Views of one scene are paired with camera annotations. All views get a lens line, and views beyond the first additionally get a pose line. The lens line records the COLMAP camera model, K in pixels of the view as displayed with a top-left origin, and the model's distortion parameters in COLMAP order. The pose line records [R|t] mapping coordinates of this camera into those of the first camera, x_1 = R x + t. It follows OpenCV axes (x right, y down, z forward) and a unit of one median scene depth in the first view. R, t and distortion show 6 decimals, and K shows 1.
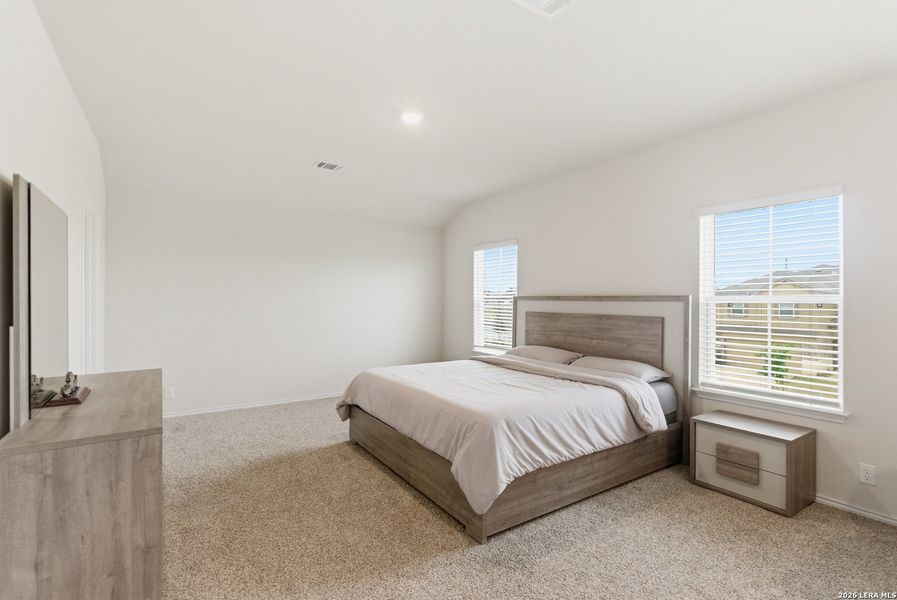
lens RADIAL K [[415.2, 0, 444.4], [0, 415.2, 295.3], [0, 0, 1]] dist [-0.005743, -0.000546]
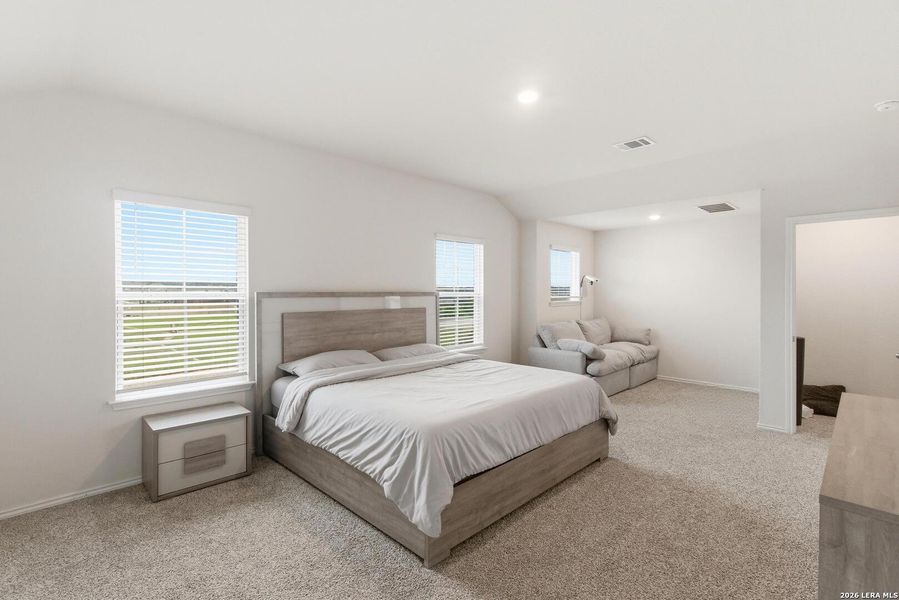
lens RADIAL K [[416.1, 0, 446.7], [0, 416.1, 299.9], [0, 0, 1]] dist [-0.005743, -0.000546]
pose [[-0.164082, -0.020950, 0.986224, -0.603630], [-0.000792, 0.999777, 0.021106, -0.000828], [-0.986446, 0.002682, -0.164062, 0.852774]]
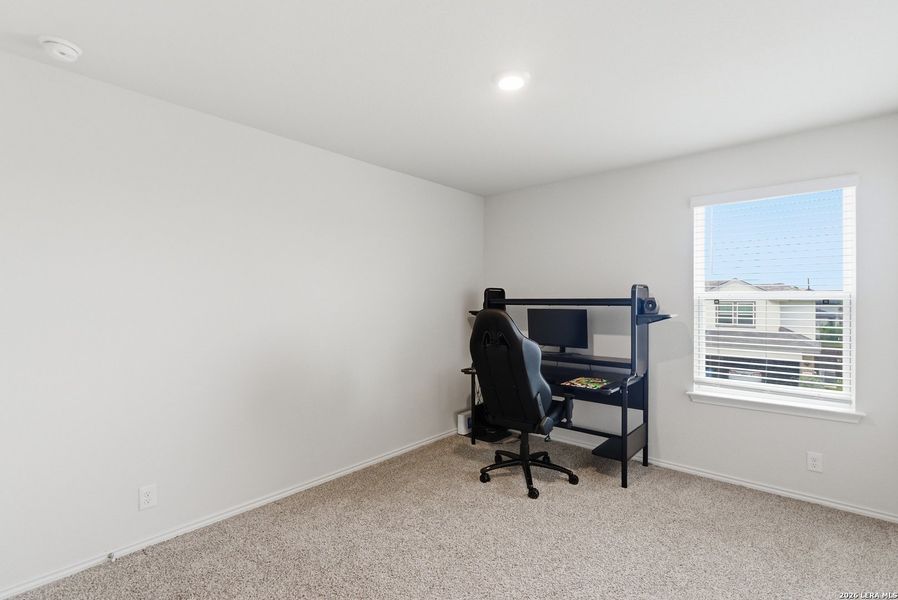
lens RADIAL K [[415.7, 0, 429.8], [0, 415.7, 299.6], [0, 0, 1]] dist [-0.005743, -0.000546]
pose [[0.977934, -0.013627, 0.208471, -0.270669], [0.011617, 0.999873, 0.010866, 0.001875], [-0.208593, -0.008204, 0.977968, 0.389405]]
